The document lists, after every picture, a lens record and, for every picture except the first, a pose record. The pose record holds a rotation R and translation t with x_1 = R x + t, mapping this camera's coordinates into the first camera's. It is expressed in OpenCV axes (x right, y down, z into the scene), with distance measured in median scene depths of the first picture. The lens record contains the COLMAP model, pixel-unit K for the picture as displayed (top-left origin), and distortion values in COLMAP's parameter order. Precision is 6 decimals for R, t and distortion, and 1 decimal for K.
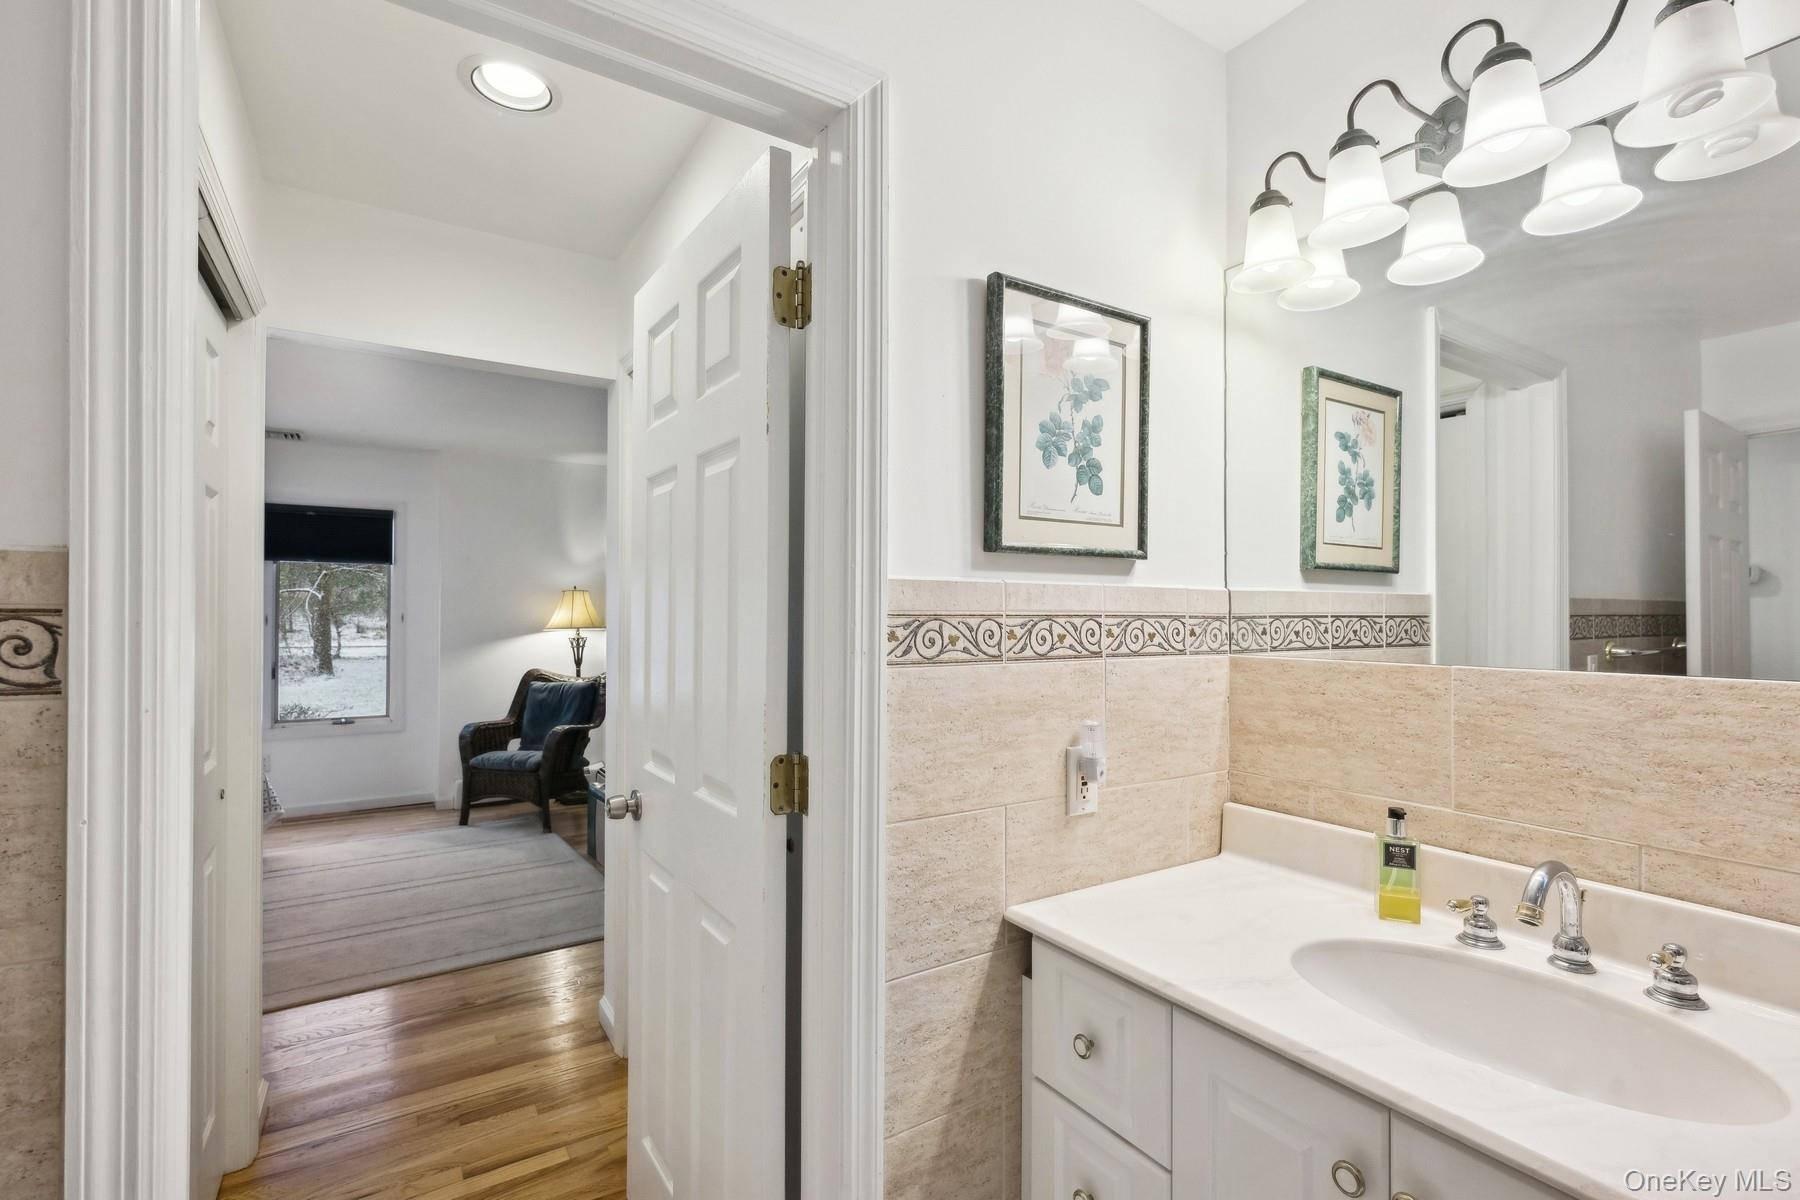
lens RADIAL K [[809.5, 0, 898.5], [0, 809.5, 612.6], [0, 0, 1]] dist [-0.002668, -0.000594]
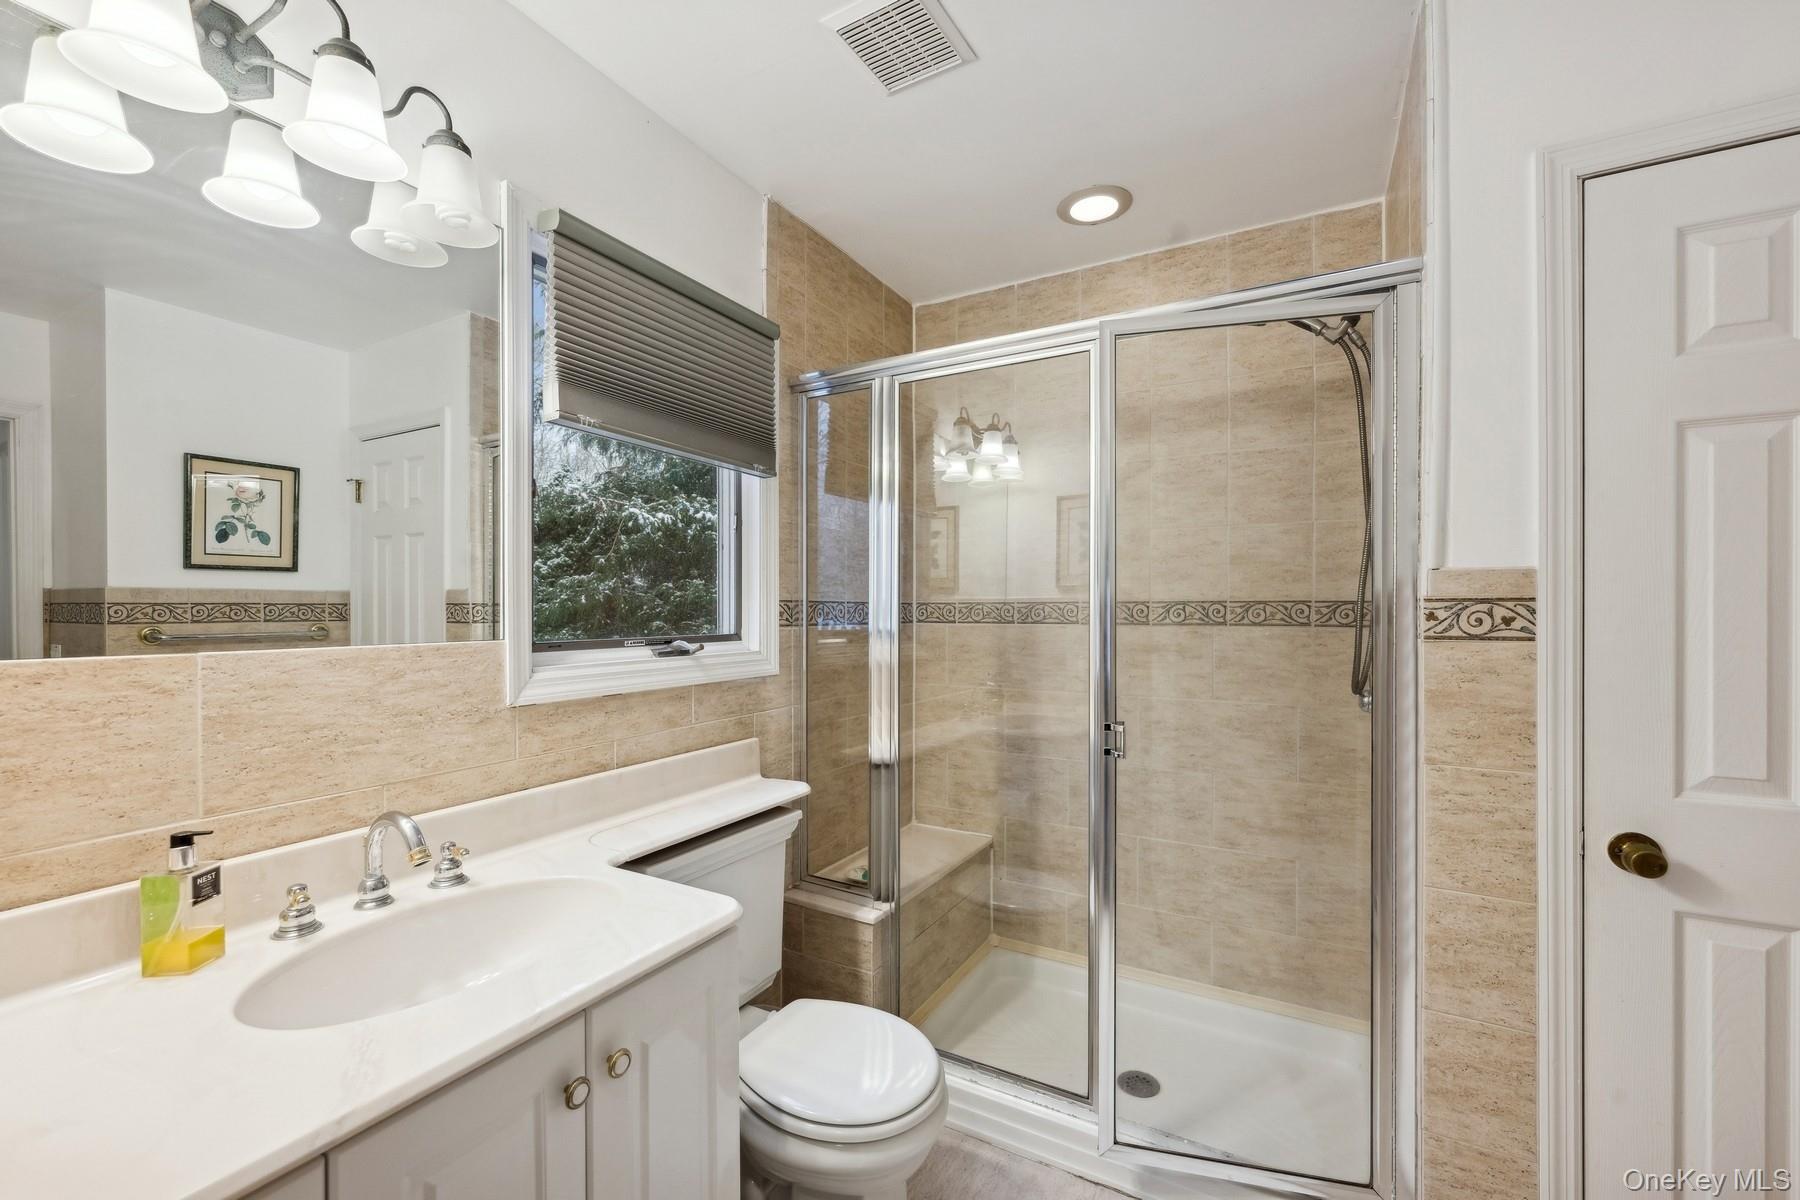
lens RADIAL K [[730.4, 0, 895.7], [0, 730.4, 599.2], [0, 0, 1]] dist [0.001808, 0.000140]
pose [[-0.451458, 0.009283, 0.892244, -0.396928], [-0.000482, 0.999943, -0.010648, 0.017913], [-0.892292, -0.005237, -0.451427, 0.769499]]
